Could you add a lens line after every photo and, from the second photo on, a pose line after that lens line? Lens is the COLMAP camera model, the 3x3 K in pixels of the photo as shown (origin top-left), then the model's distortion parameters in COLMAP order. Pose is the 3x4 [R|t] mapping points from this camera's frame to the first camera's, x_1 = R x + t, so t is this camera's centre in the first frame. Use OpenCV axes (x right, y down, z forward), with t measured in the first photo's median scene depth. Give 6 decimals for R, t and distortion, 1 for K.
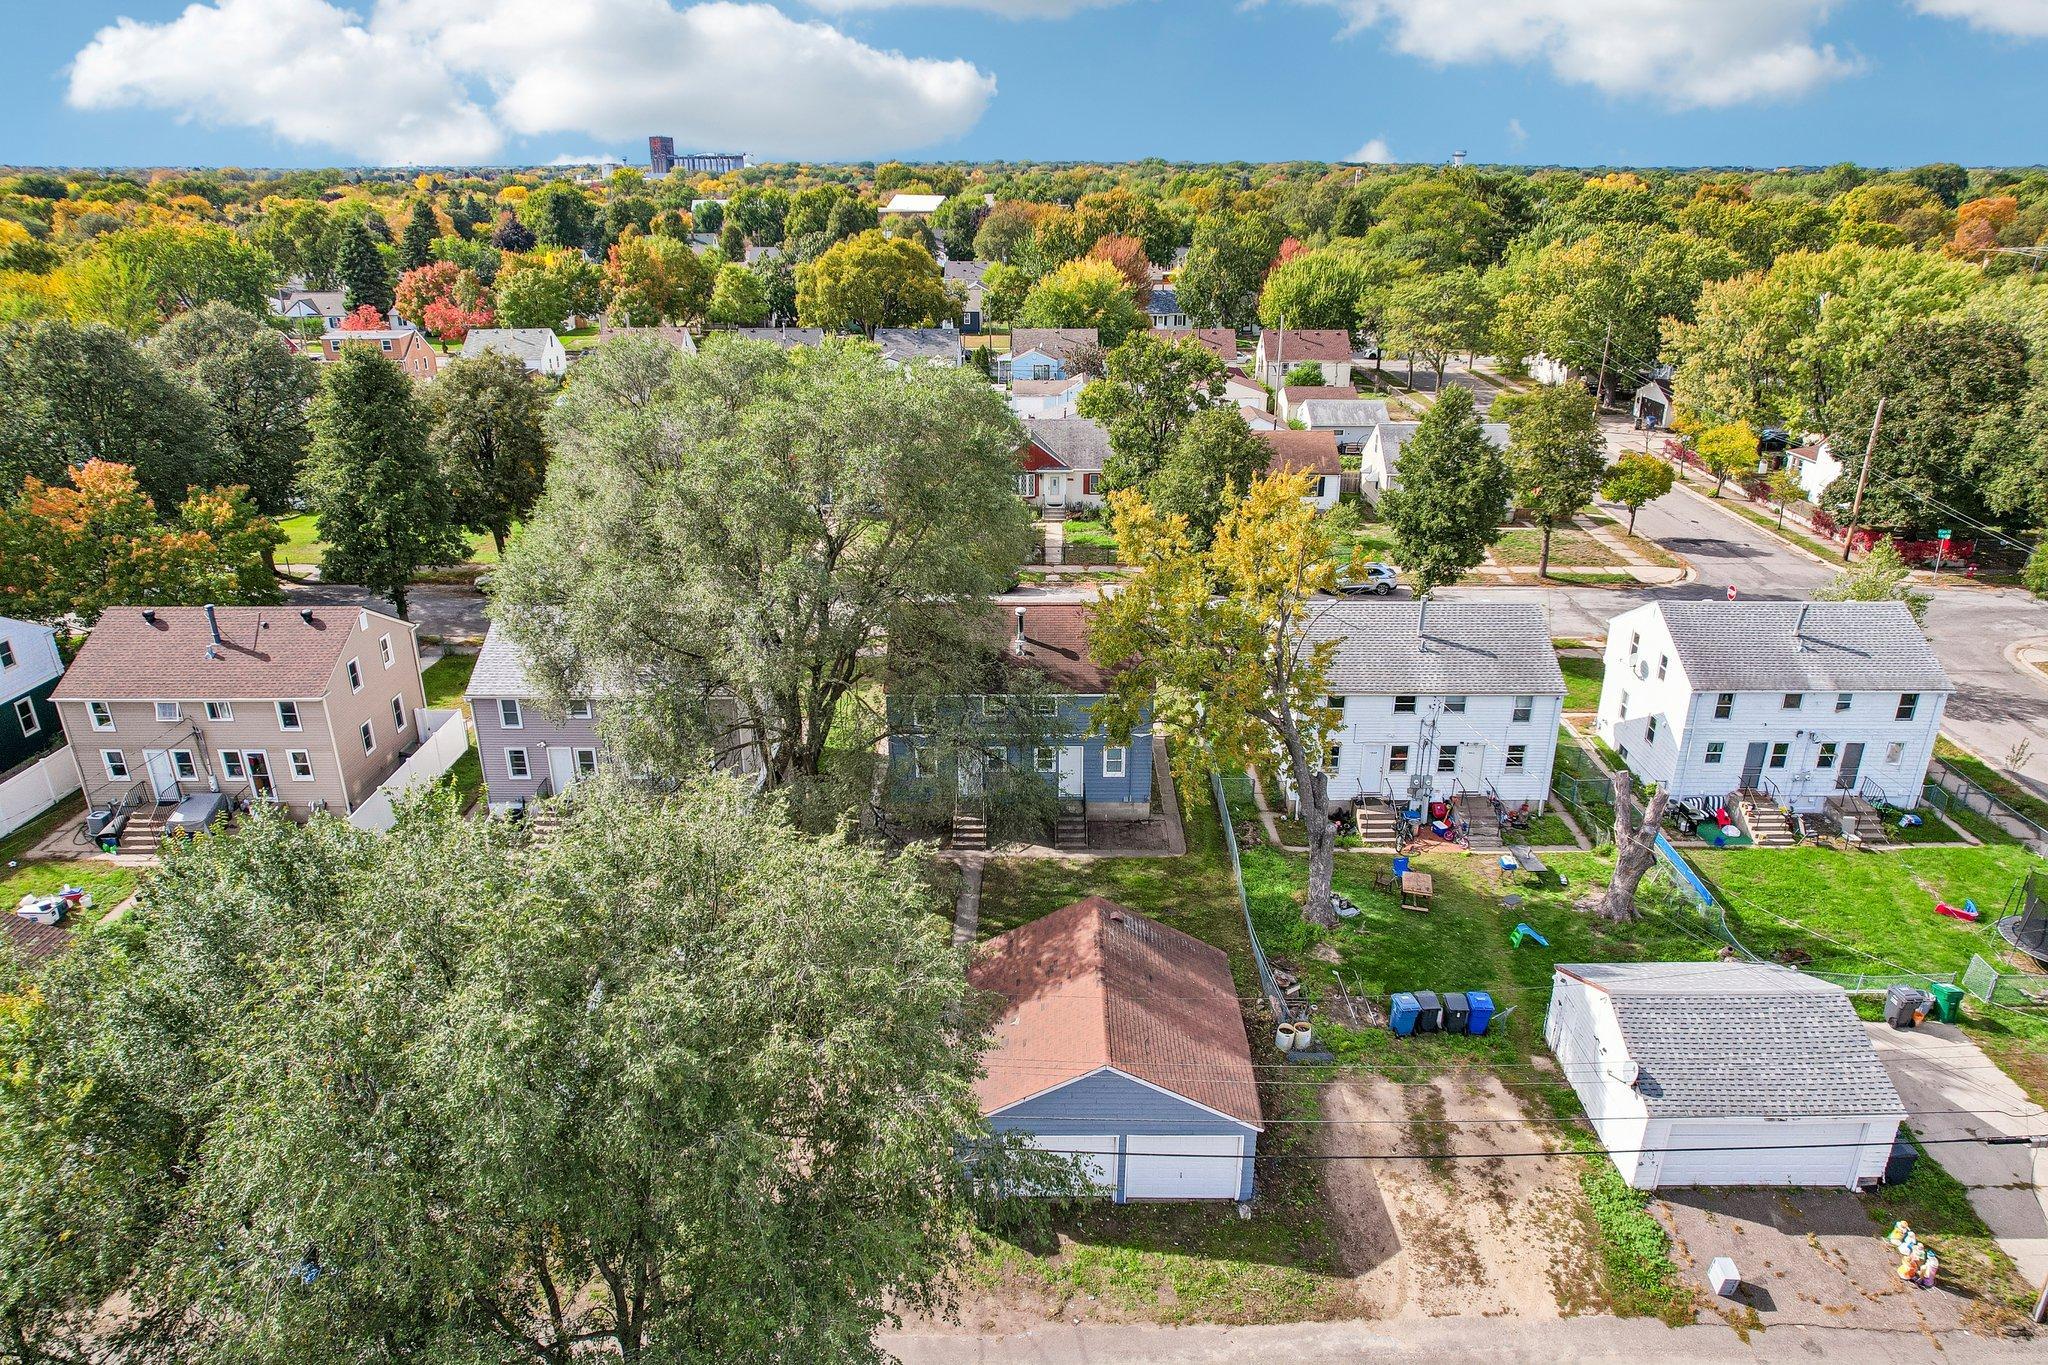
lens RADIAL K [[1312.9, 0, 1027.7], [0, 1312.9, 672.0], [0, 0, 1]] dist [-0.058115, 0.046806]
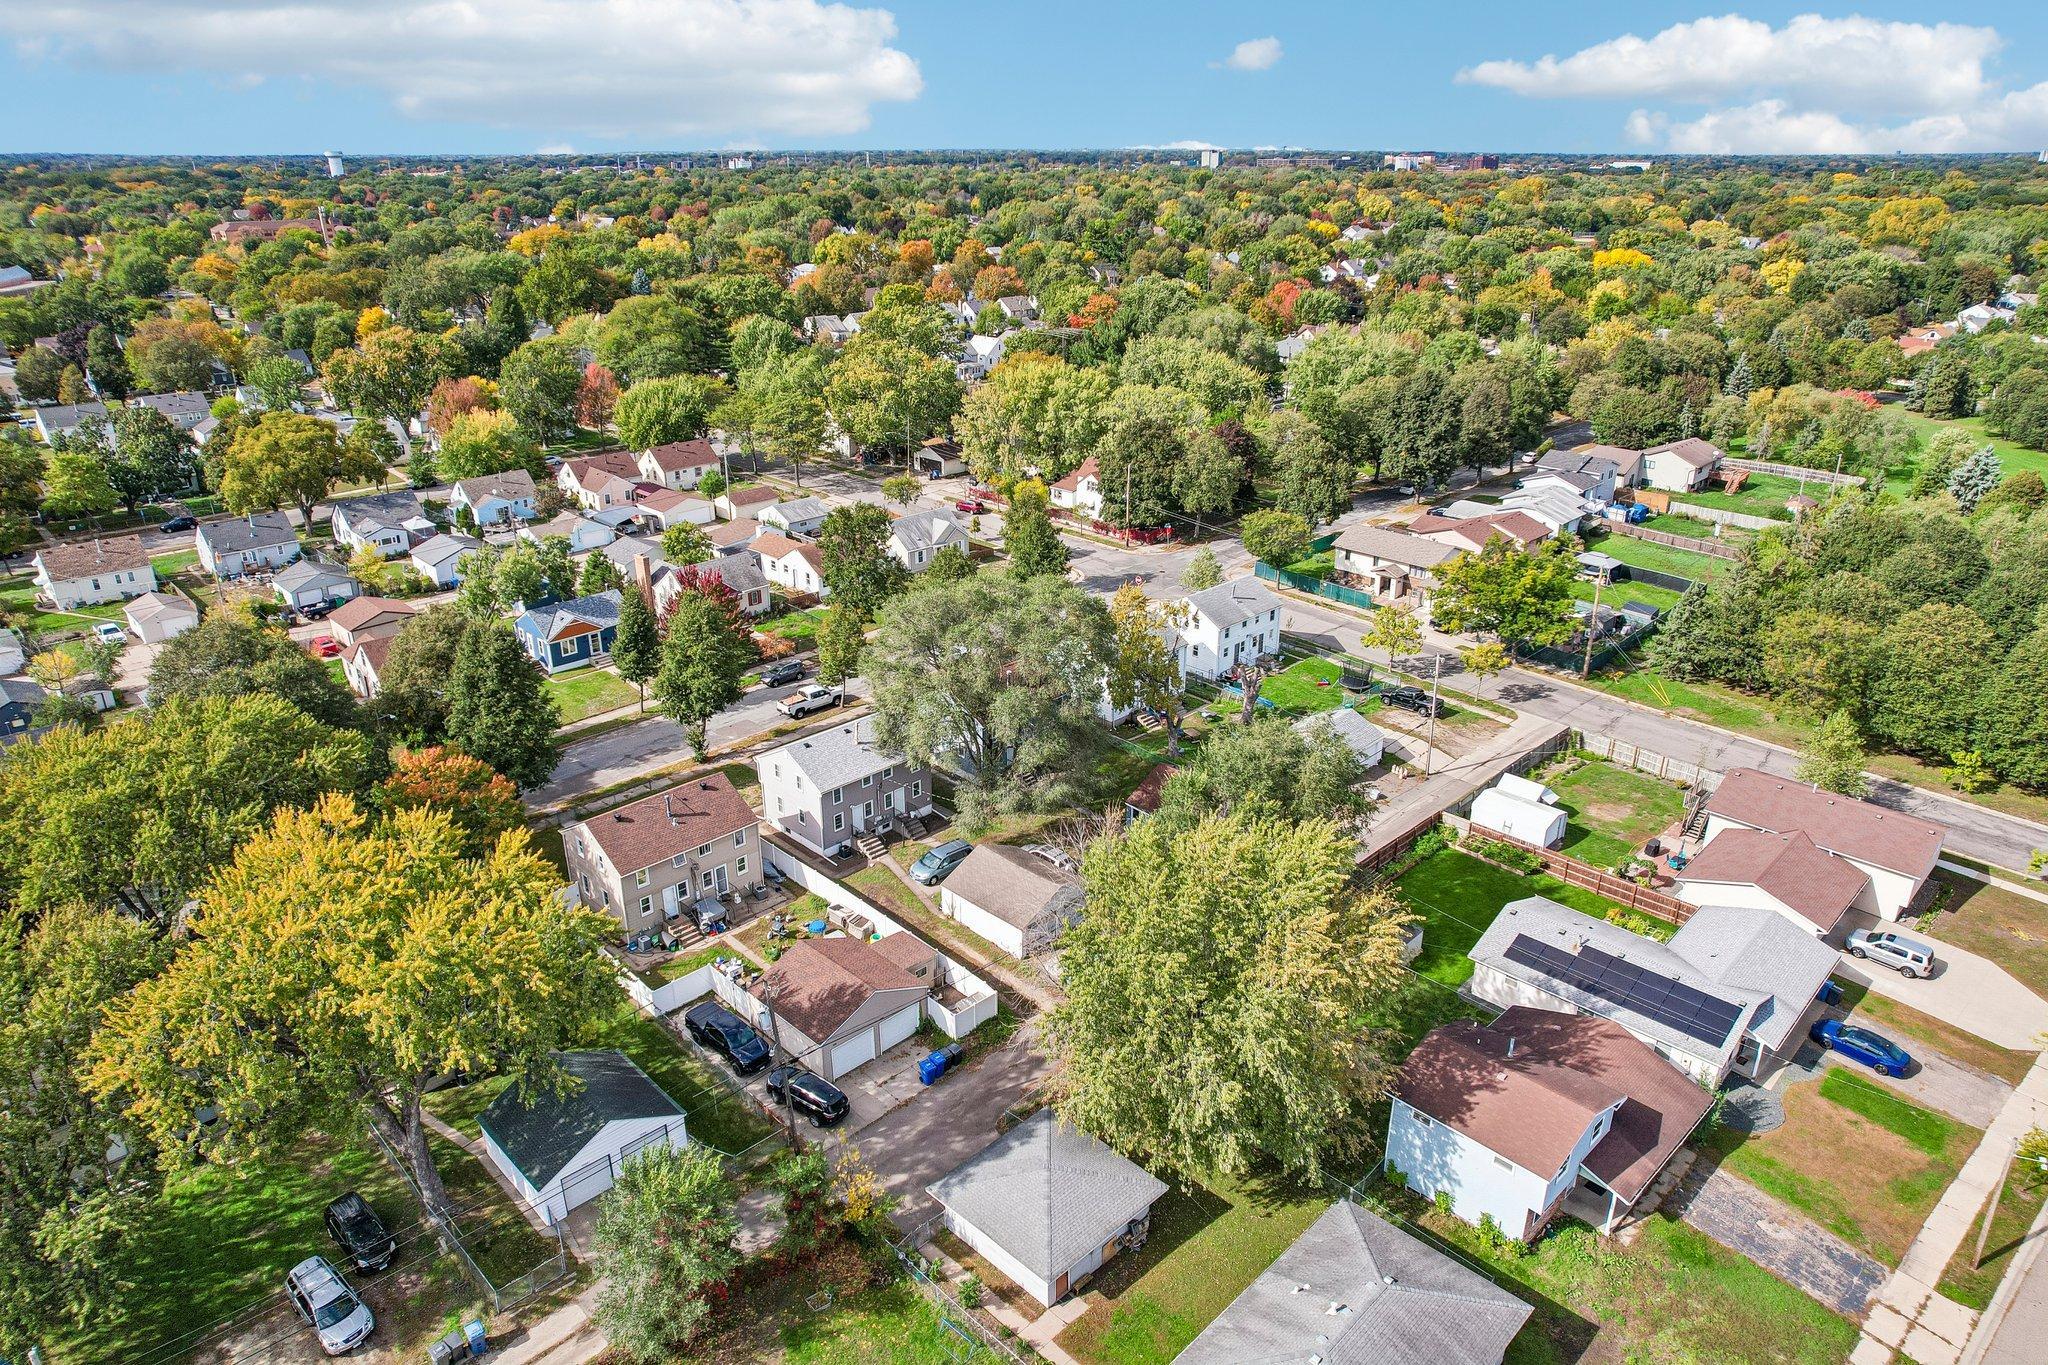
lens RADIAL K [[1312.9, 0, 1027.6], [0, 1312.9, 685.9], [0, 0, 1]] dist [-0.058115, 0.046806]
pose [[0.709770, -0.272509, 0.649589, -0.885198], [0.260196, 0.958351, 0.117736, -0.173423], [-0.654618, 0.085455, 0.751115, -0.389251]]
